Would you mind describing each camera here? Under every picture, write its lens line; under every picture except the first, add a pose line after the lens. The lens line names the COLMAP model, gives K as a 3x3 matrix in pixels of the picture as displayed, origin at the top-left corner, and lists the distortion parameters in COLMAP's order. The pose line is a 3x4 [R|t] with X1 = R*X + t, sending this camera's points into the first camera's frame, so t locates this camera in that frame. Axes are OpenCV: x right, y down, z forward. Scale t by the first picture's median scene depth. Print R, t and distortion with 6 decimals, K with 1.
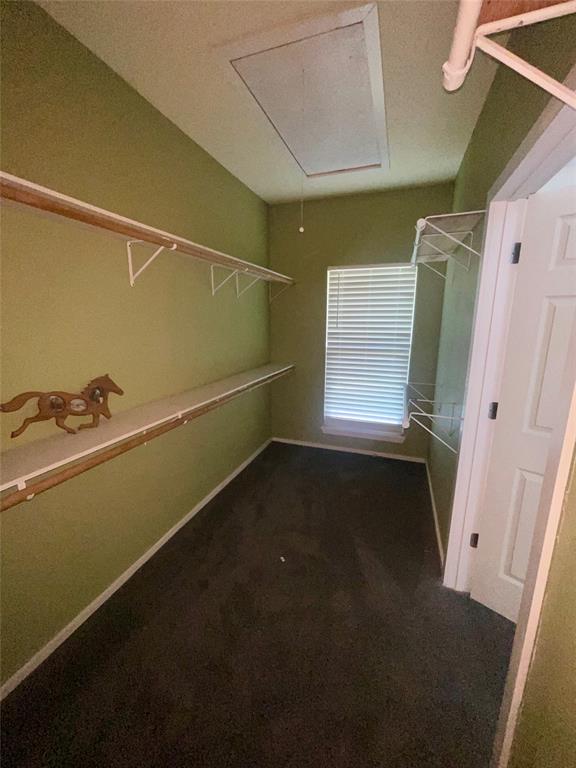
lens RADIAL K [[310.4, 0, 284.0], [0, 310.4, 382.4], [0, 0, 1]] dist [0.001810, -0.000162]
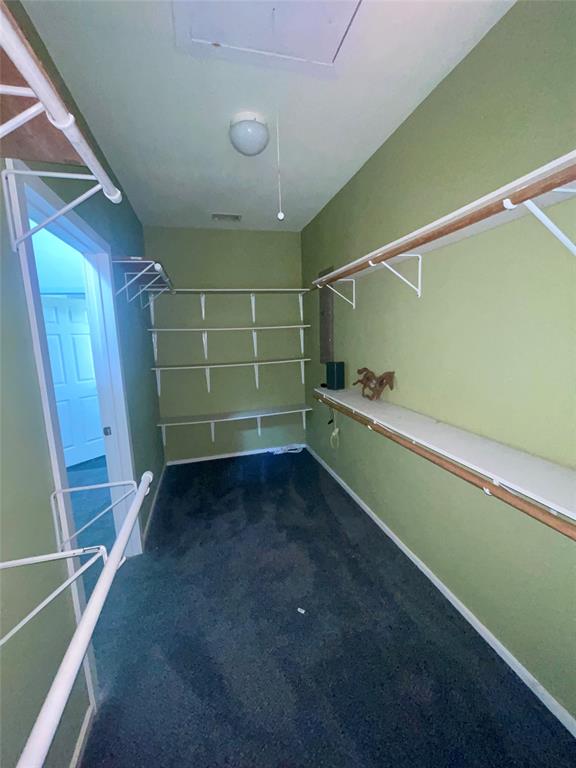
lens RADIAL K [[310.4, 0, 284.0], [0, 310.4, 382.4], [0, 0, 1]] dist [0.001810, -0.000162]
pose [[-0.827843, 0.112771, -0.549507, 0.595875], [-0.081587, 0.944964, 0.316840, -0.397843], [0.554995, 0.307126, -0.773081, 1.941446]]
